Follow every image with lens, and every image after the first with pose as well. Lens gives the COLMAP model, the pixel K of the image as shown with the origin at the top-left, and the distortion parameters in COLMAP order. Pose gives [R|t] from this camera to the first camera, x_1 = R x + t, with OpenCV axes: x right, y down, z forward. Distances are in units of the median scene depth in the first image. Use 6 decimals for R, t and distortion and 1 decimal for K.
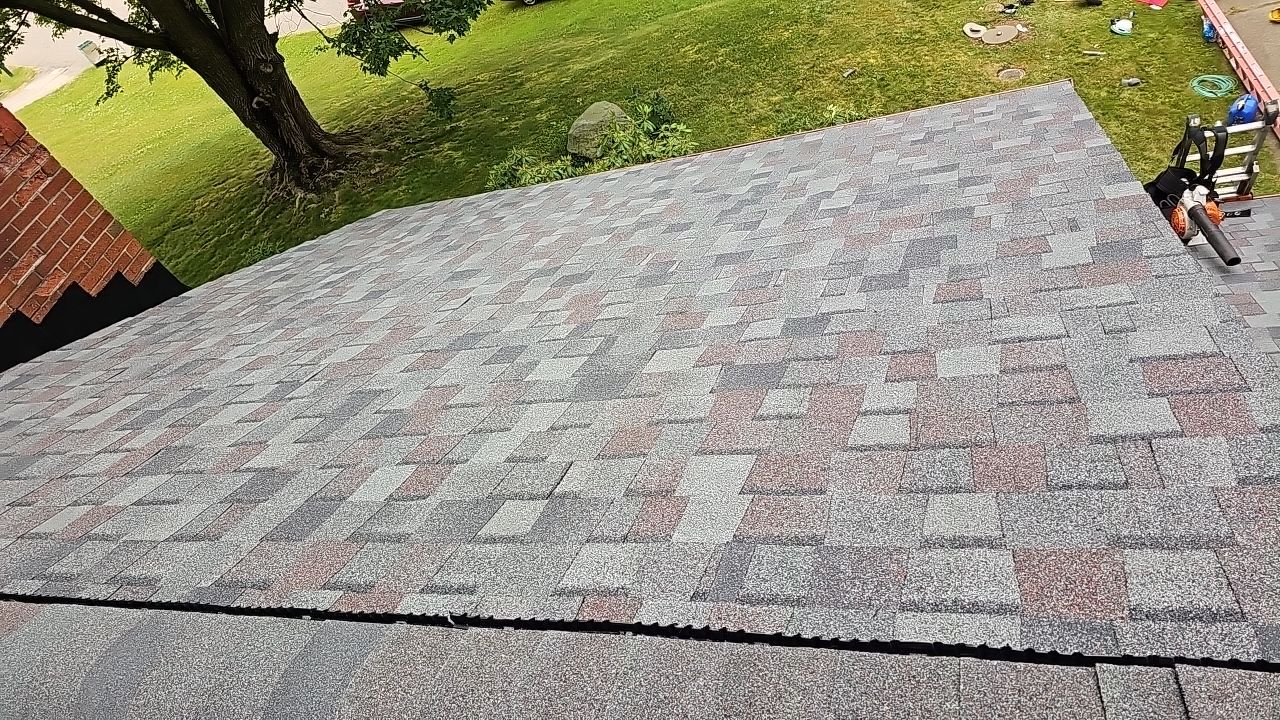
lens RADIAL K [[858.7, 0, 613.7], [0, 858.7, 364.3], [0, 0, 1]] dist [0.067502, -0.067768]
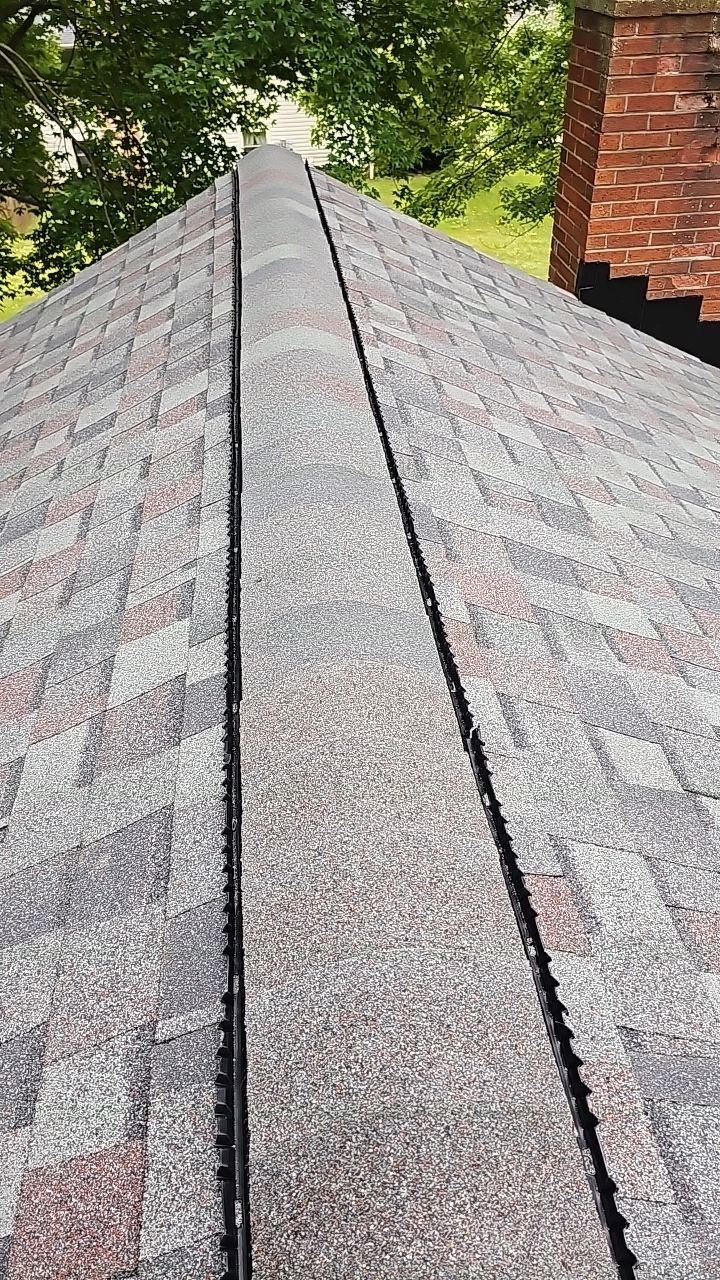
lens RADIAL K [[858.7, 0, 361.0], [0, 858.7, 620.7], [0, 0, 1]] dist [0.067502, -0.067768]
pose [[0.327778, 0.824884, -0.460574, 0.028692], [-0.754246, 0.522052, 0.398215, -0.004232], [0.568924, 0.216860, 0.793282, 0.106405]]
